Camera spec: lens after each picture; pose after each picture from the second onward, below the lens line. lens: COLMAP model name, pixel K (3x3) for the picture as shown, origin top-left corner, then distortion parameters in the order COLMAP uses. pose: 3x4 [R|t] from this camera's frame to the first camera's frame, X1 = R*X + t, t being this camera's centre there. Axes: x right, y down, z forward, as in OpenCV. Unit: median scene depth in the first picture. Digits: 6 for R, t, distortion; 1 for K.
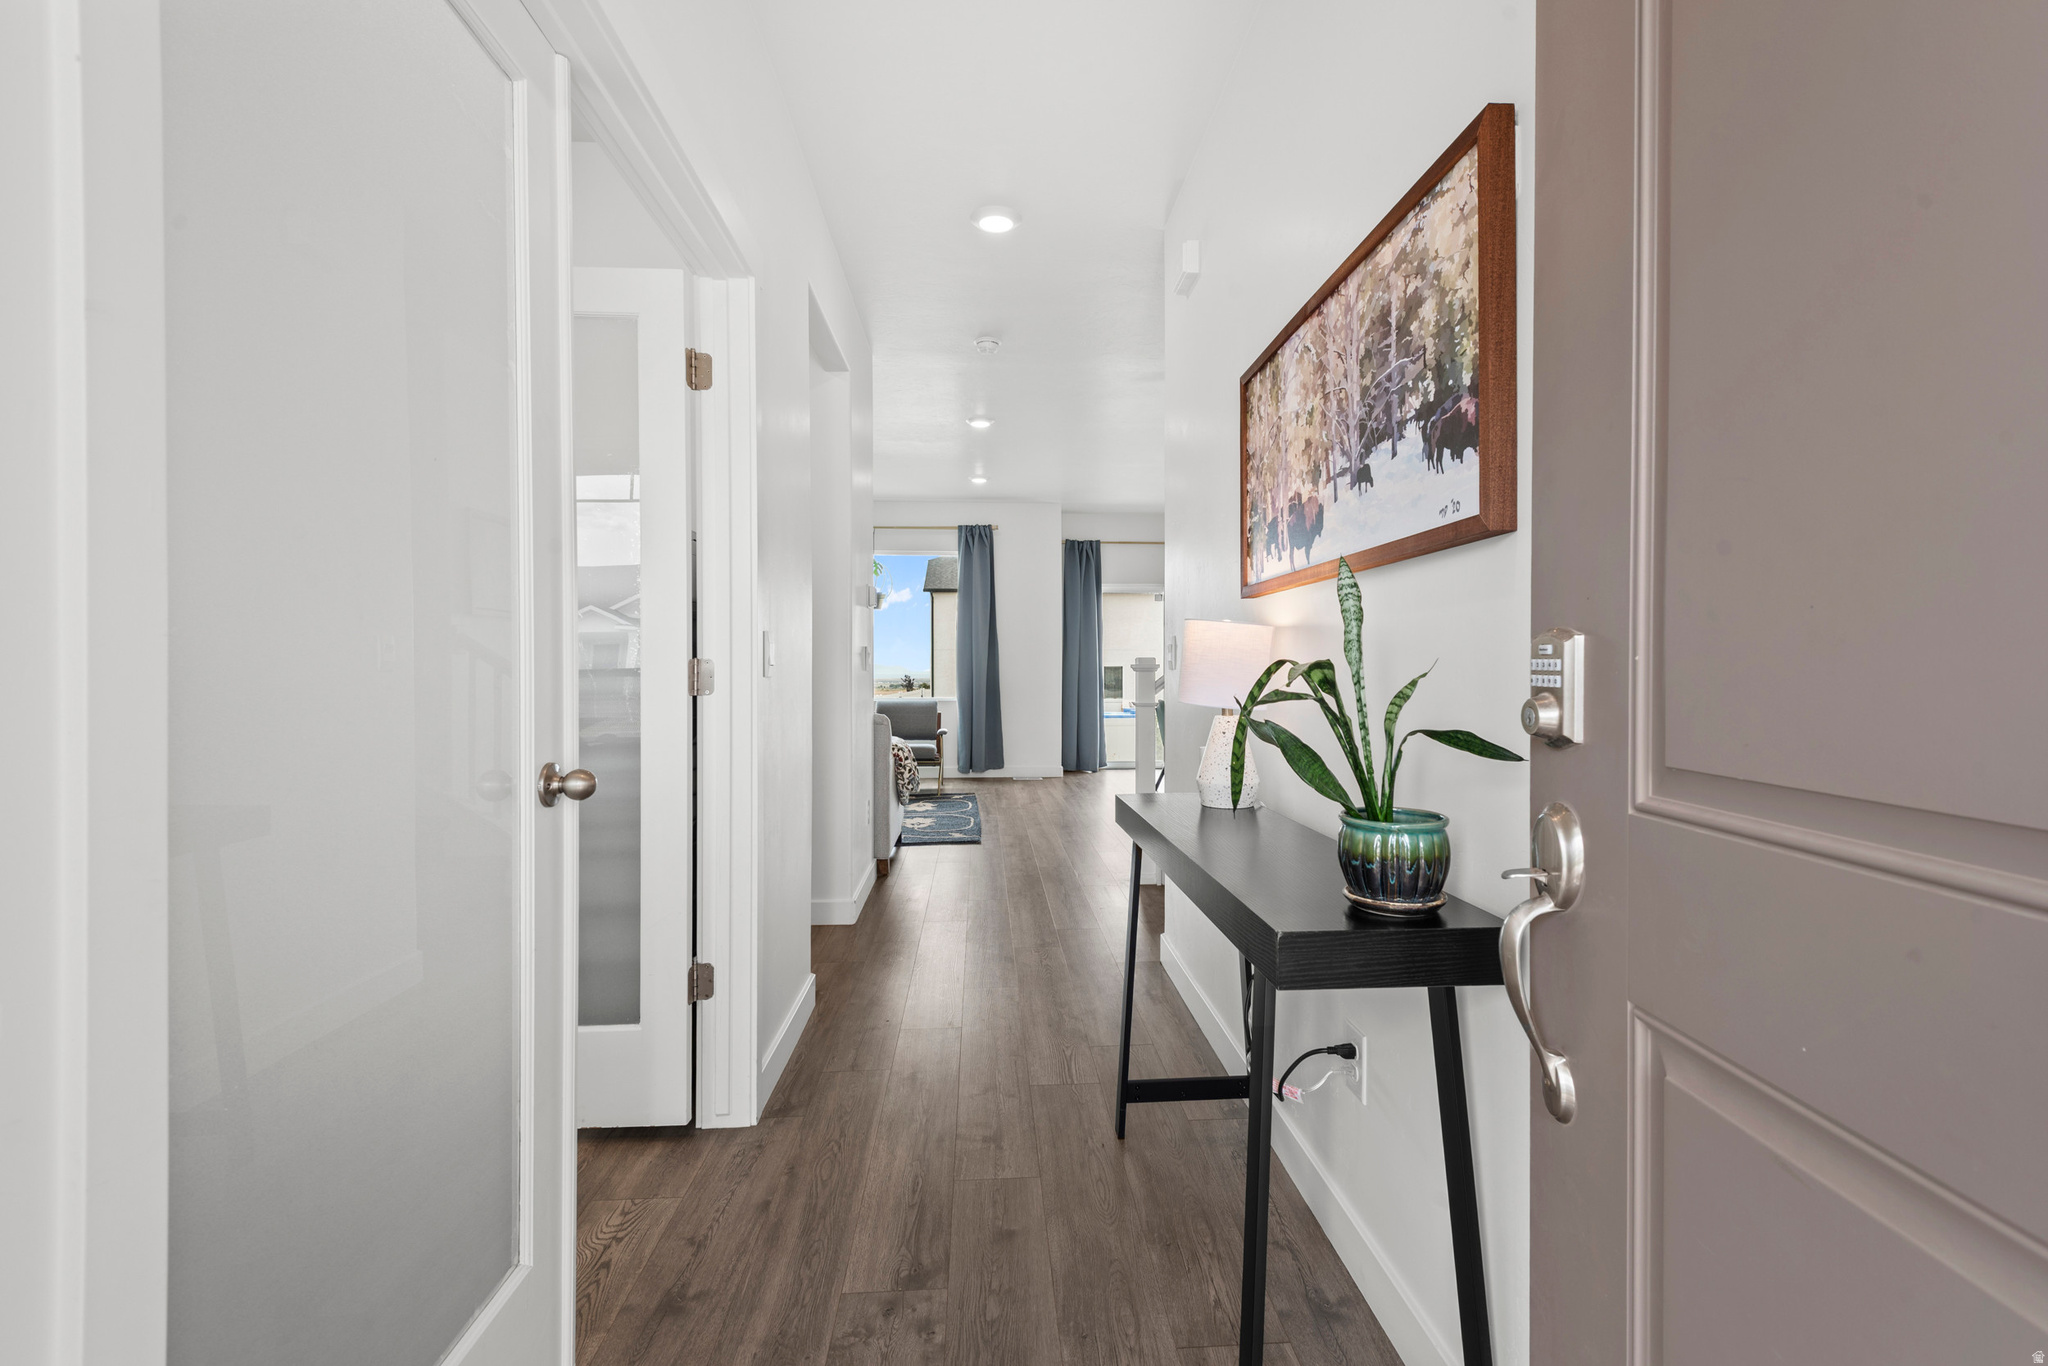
lens RADIAL K [[909.3, 0, 1029.0], [0, 909.3, 666.2], [0, 0, 1]] dist [0.021052, -0.007325]
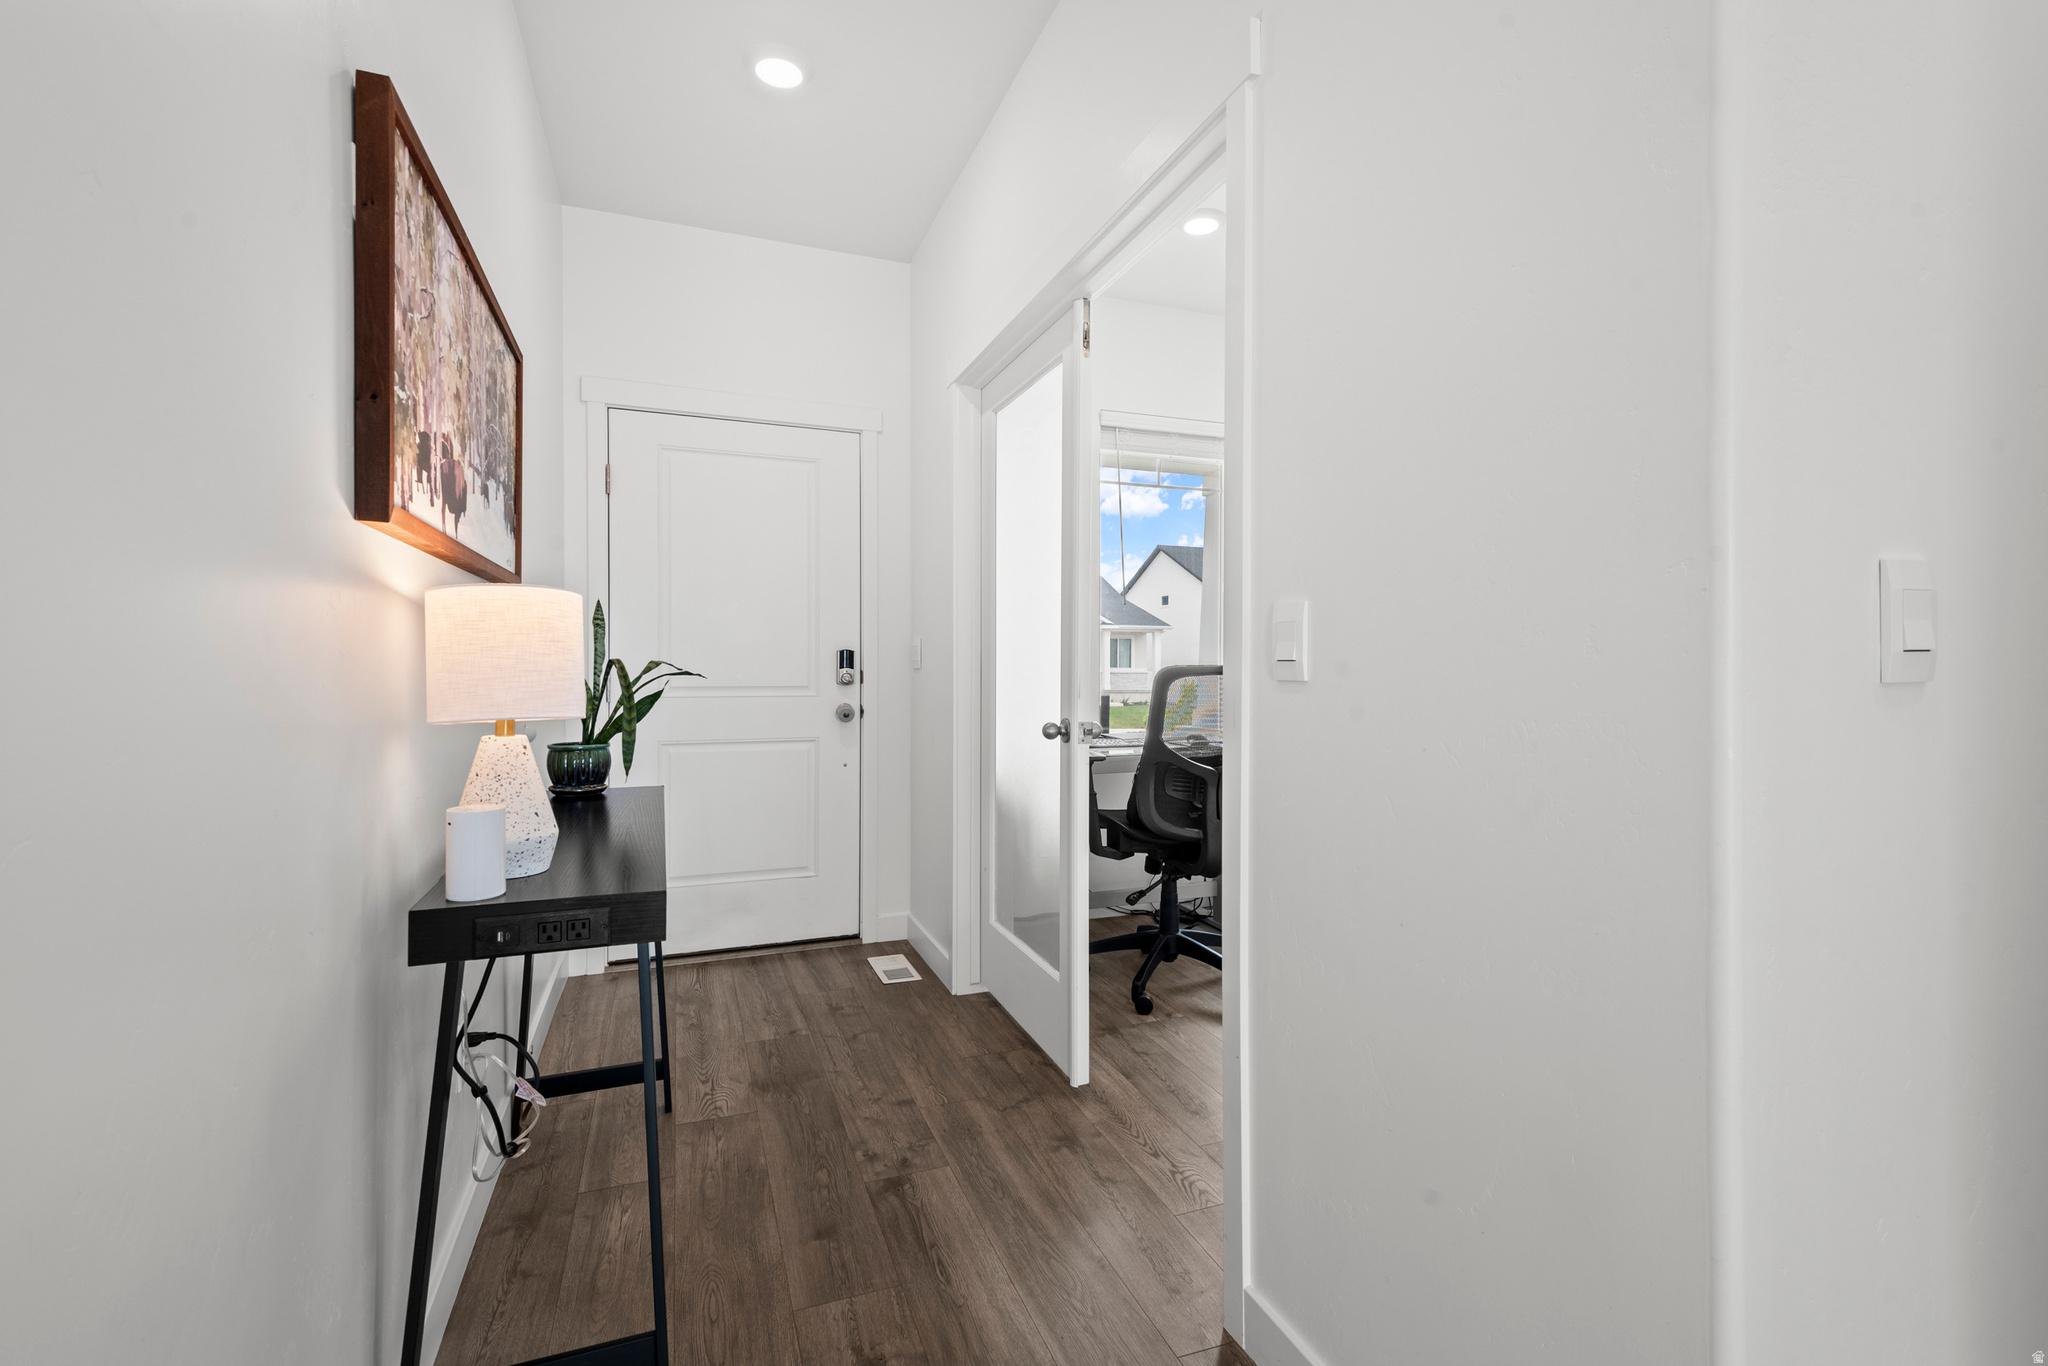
lens RADIAL K [[909.3, 0, 1029.8], [0, 909.3, 674.9], [0, 0, 1]] dist [0.021052, -0.007325]
pose [[-0.950337, 0.001979, -0.311218, 0.072839], [-0.001004, 0.999955, 0.009426, 0.003999], [0.311222, 0.009270, -0.950292, 2.082411]]
